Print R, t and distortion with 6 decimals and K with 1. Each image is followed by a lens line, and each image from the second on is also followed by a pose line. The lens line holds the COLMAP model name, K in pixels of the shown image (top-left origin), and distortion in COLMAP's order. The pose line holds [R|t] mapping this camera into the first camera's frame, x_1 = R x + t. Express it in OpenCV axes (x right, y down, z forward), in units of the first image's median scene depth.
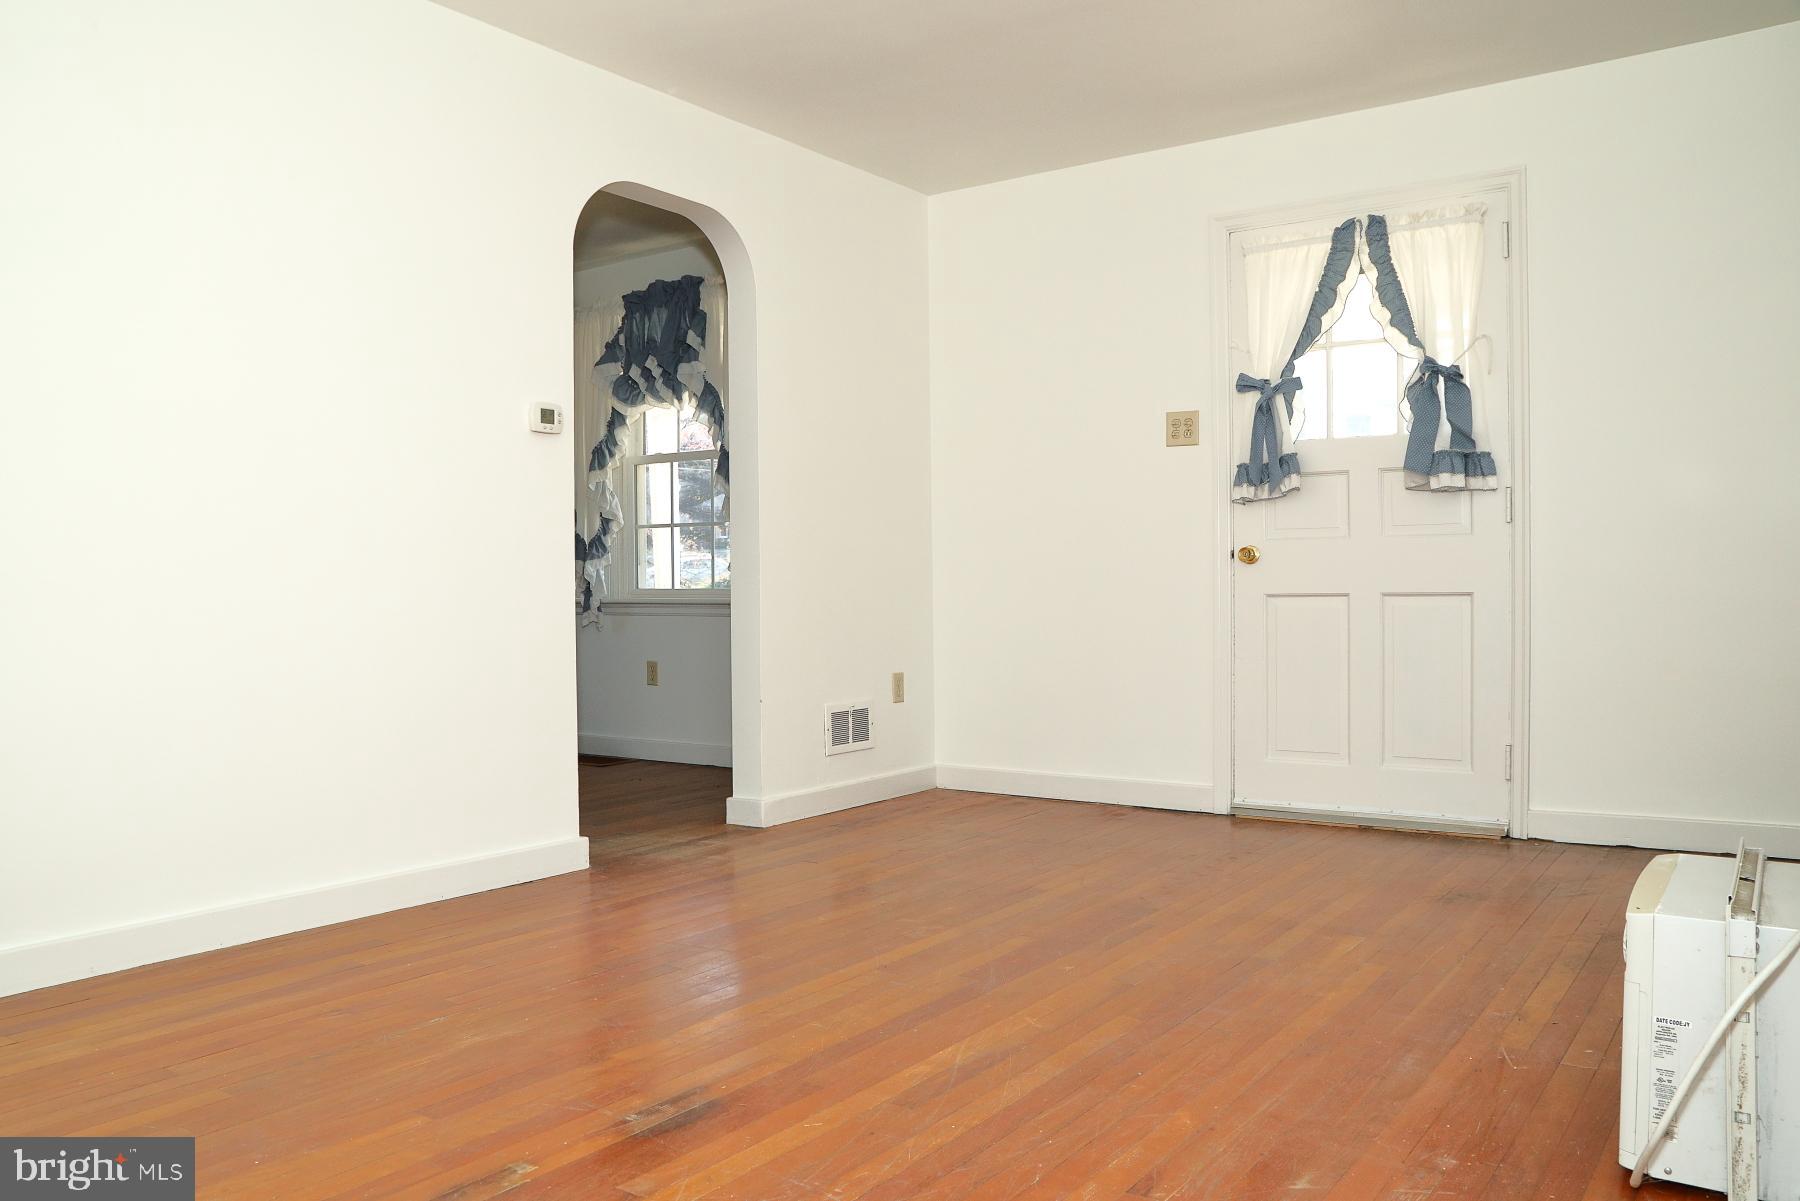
lens RADIAL K [[1358.1, 0, 909.1], [0, 1358.1, 599.7], [0, 0, 1]] dist [-0.072593, 0.000071]
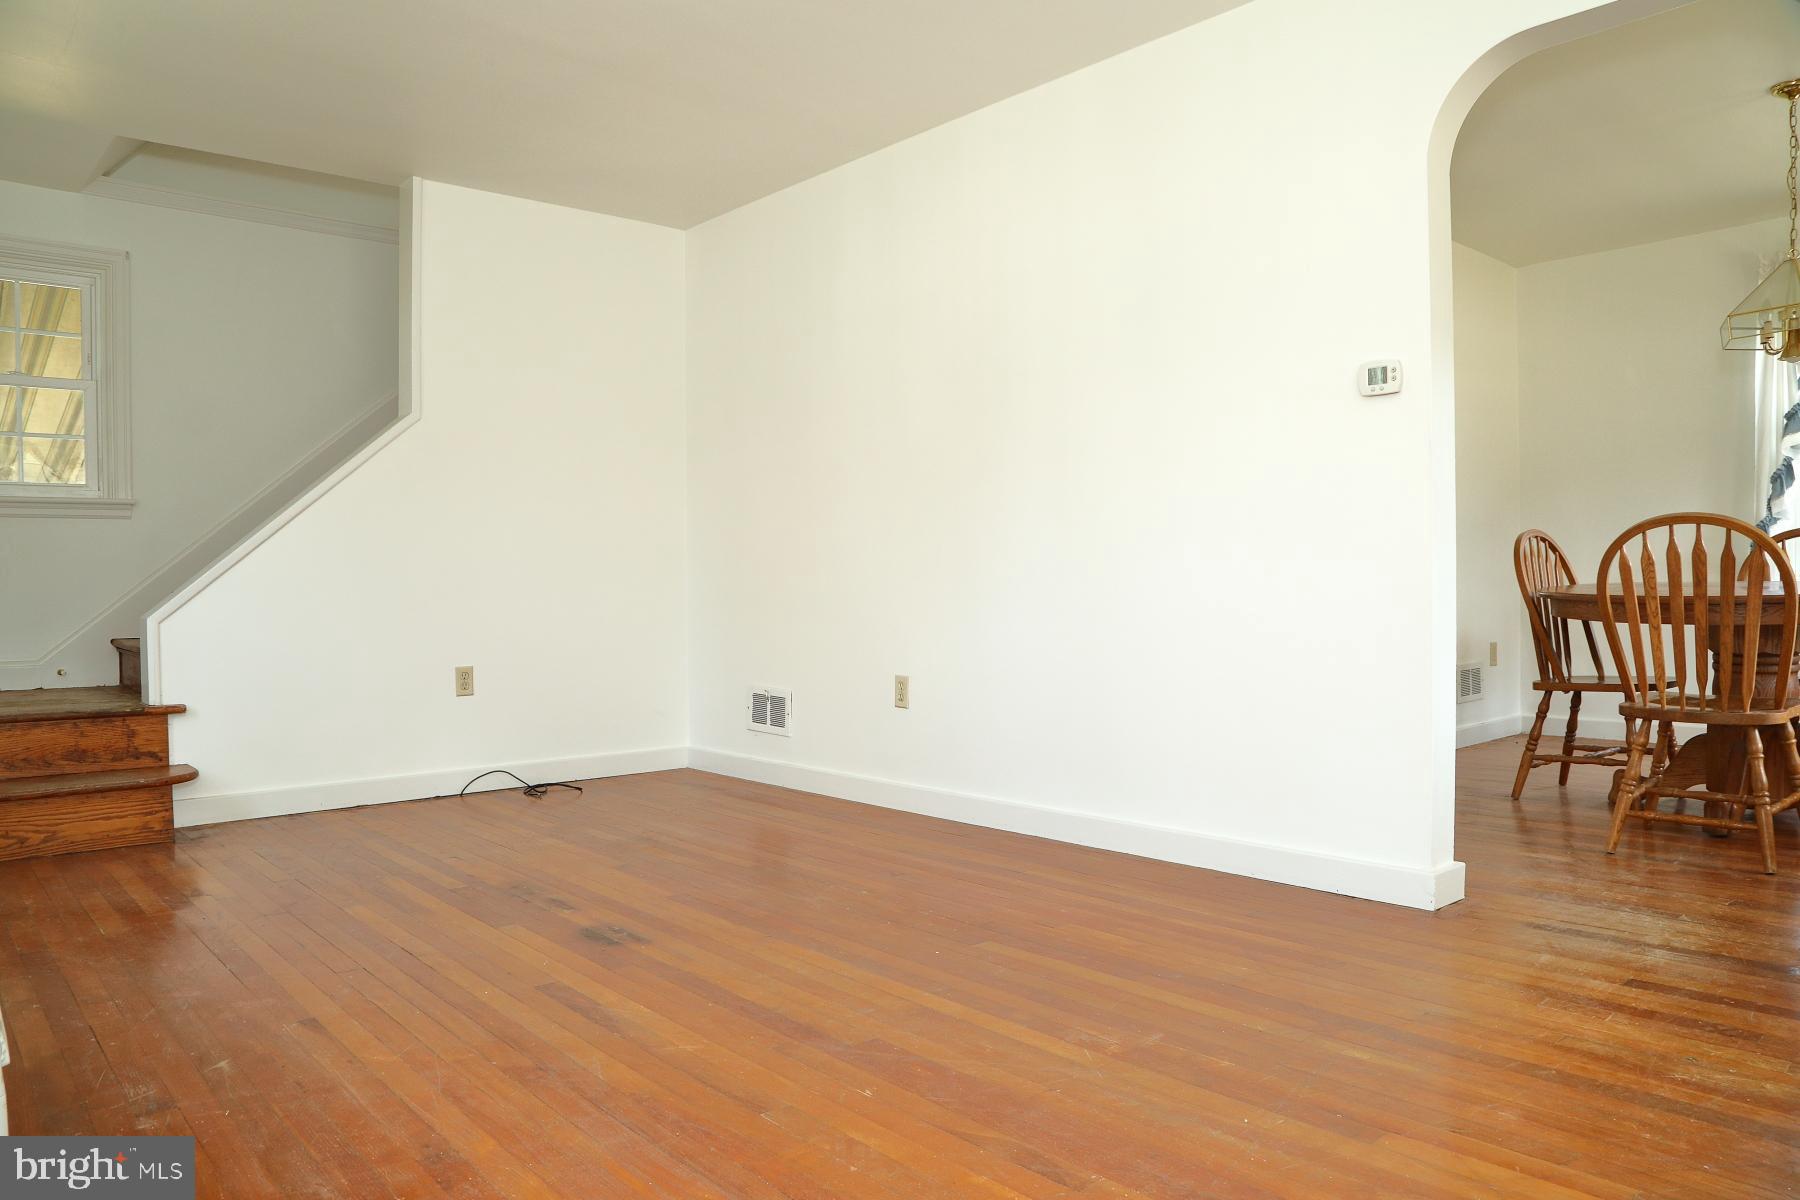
lens RADIAL K [[1241.4, 0, 894.7], [0, 1241.4, 602.8], [0, 0, 1]] dist [-0.118358, 0.057622]
pose [[-0.242956, 0.025709, -0.969697, 0.500939], [0.002242, 0.999661, 0.025941, -0.009114], [0.970035, 0.004129, -0.242932, 0.778033]]
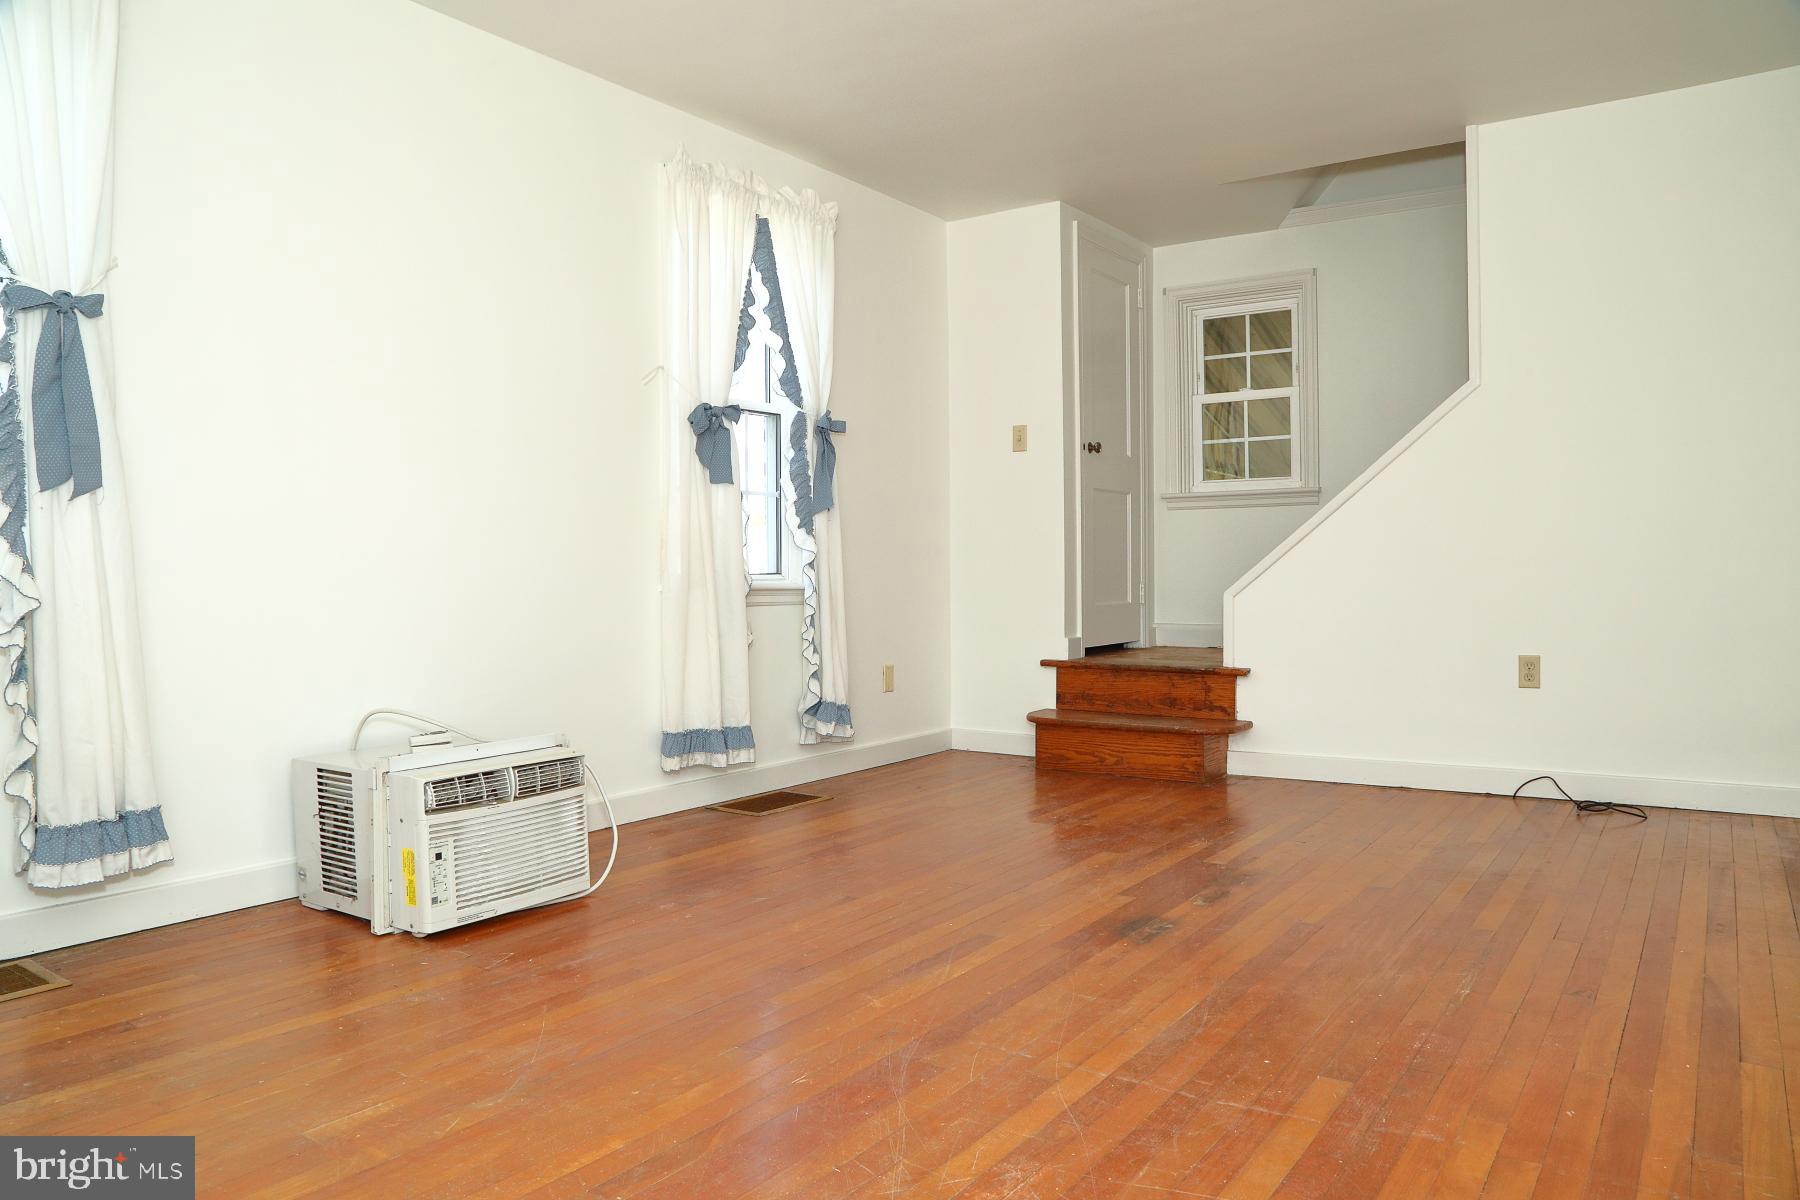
lens RADIAL K [[1225.9, 0, 886.7], [0, 1225.9, 601.0], [0, 0, 1]] dist [-0.116618, 0.056846]
pose [[-0.999687, 0.018313, 0.017041, 0.035162], [0.018874, 0.999266, 0.033343, -0.009325], [-0.016418, 0.033654, -0.999299, 1.096390]]
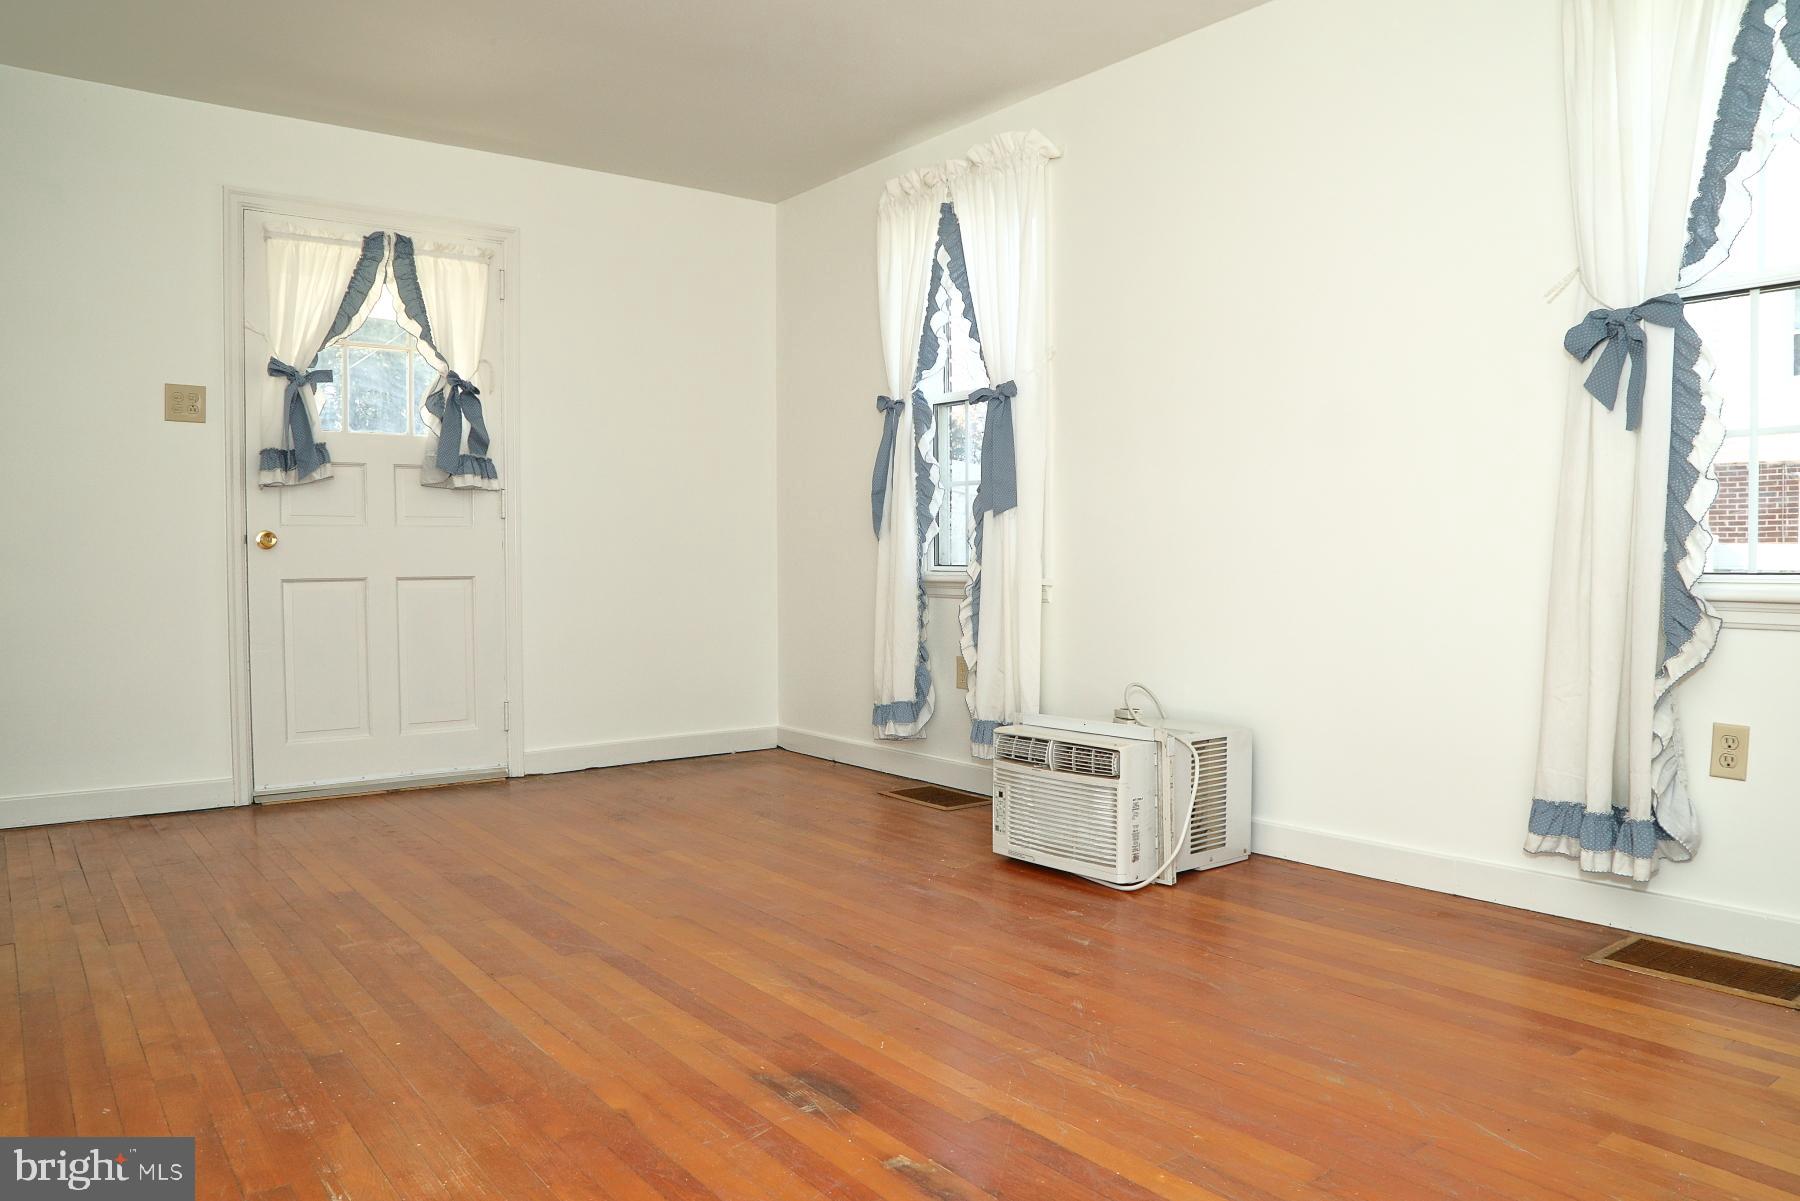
lens RADIAL K [[1241.4, 0, 894.7], [0, 1241.4, 603.3], [0, 0, 1]] dist [-0.118358, 0.057622]
pose [[0.312599, -0.025093, 0.949554, -0.487543], [0.009590, 0.999683, 0.023260, -0.003197], [-0.949837, 0.001835, 0.312741, 0.310274]]
